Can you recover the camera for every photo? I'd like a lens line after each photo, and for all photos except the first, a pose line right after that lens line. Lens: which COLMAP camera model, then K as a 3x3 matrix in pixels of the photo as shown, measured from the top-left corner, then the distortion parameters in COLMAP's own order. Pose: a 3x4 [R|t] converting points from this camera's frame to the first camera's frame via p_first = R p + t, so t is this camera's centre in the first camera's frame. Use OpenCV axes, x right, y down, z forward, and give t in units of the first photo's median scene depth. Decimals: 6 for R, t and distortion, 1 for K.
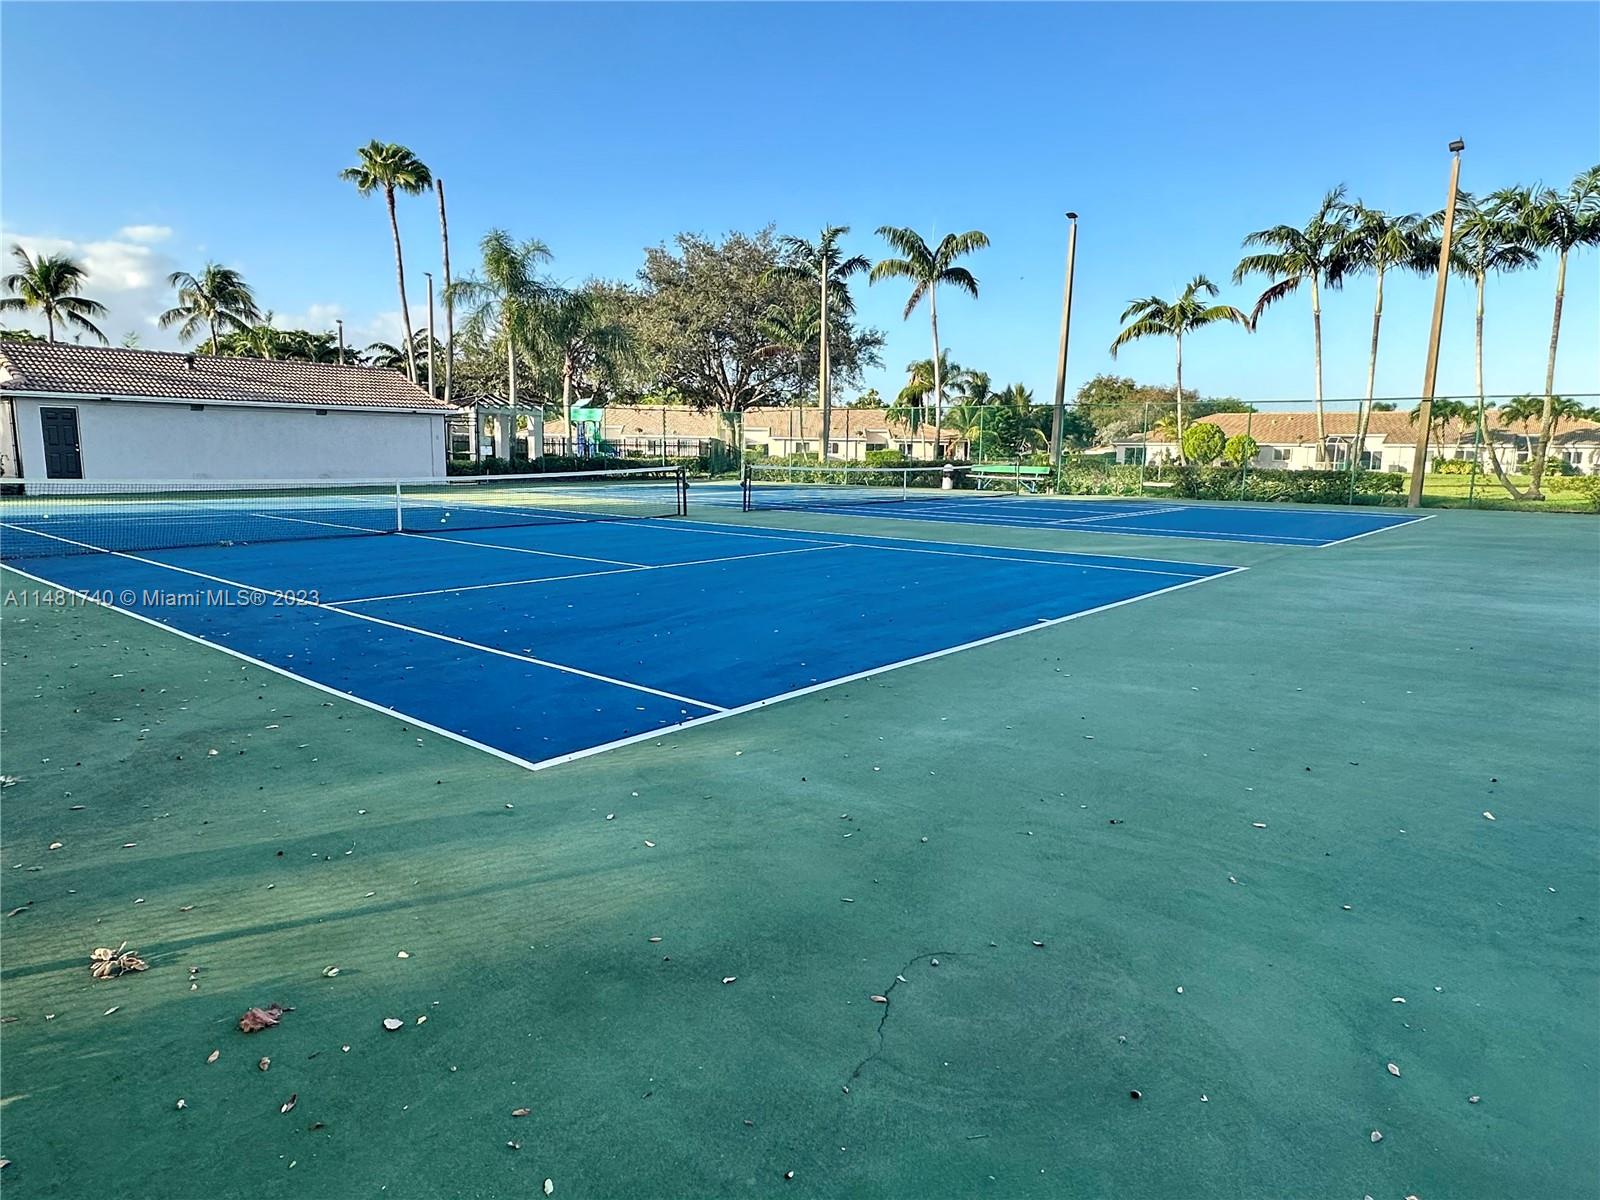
lens RADIAL K [[966.2, 0, 797.5], [0, 966.2, 600.5], [0, 0, 1]] dist [-0.000469, 0.005573]
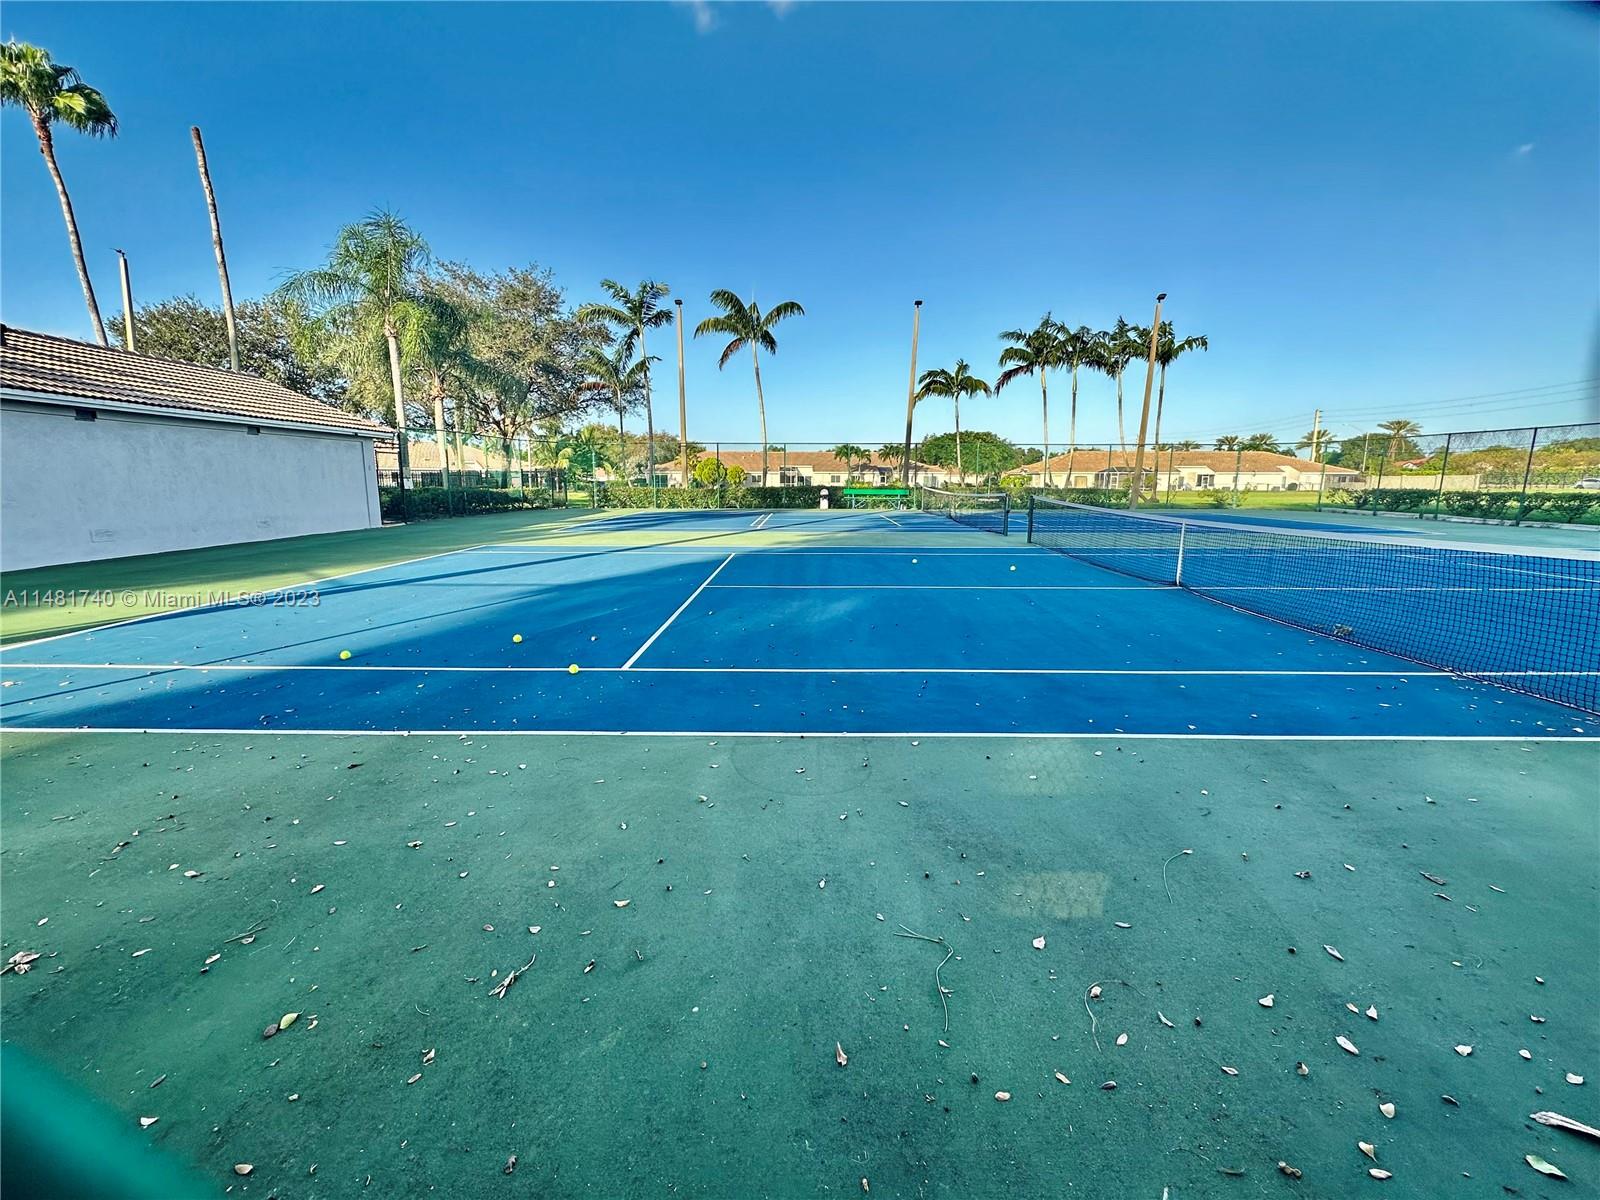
lens RADIAL K [[689.0, 0, 807.5], [0, 689.0, 604.1], [0, 0, 1]] dist [-0.001353, 0.001082]
pose [[0.760182, -0.126228, 0.637330, -0.457912], [0.107556, 0.991860, 0.068158, -0.056387], [-0.640745, 0.016736, 0.767571, 0.332598]]
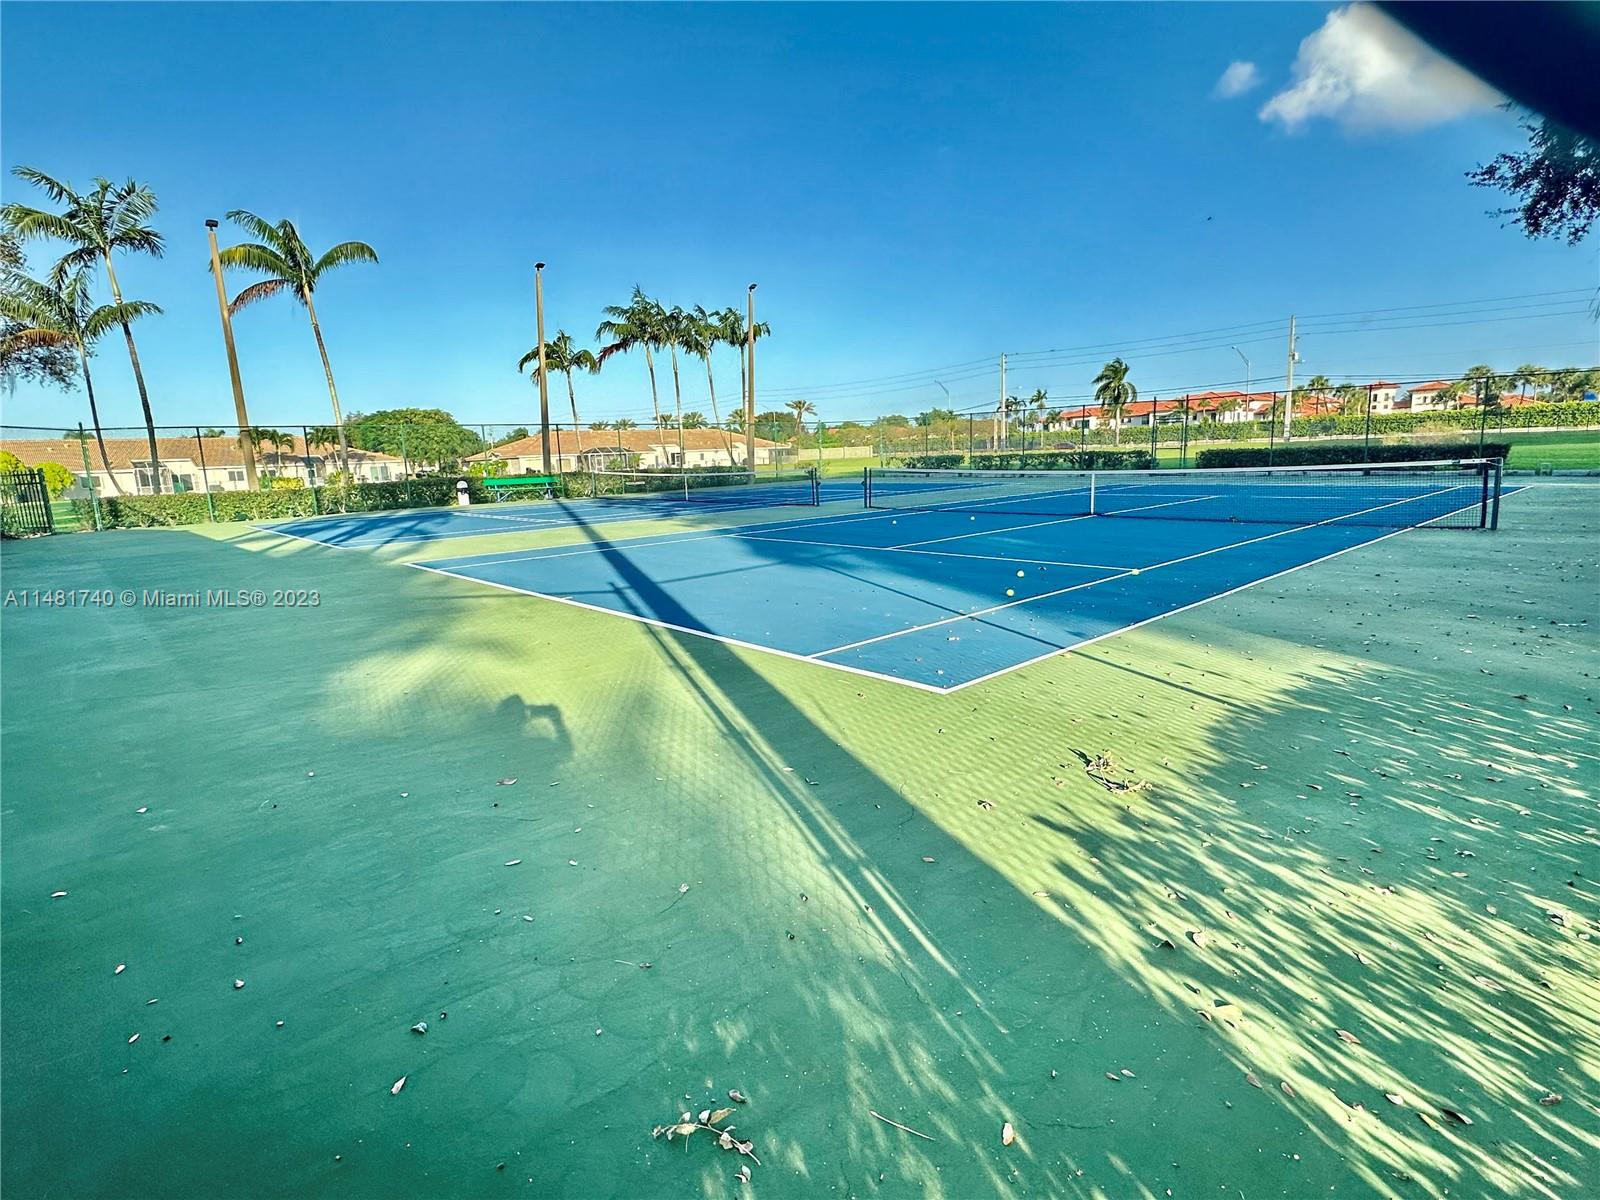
lens RADIAL K [[839.7, 0, 803.7], [0, 839.7, 600.5], [0, 0, 1]] dist [-0.003059, 0.000441]
pose [[0.102727, -0.187920, 0.976797, -0.708700], [0.193735, 0.966967, 0.165654, -0.096459], [-0.975661, 0.172223, 0.135740, 0.555527]]
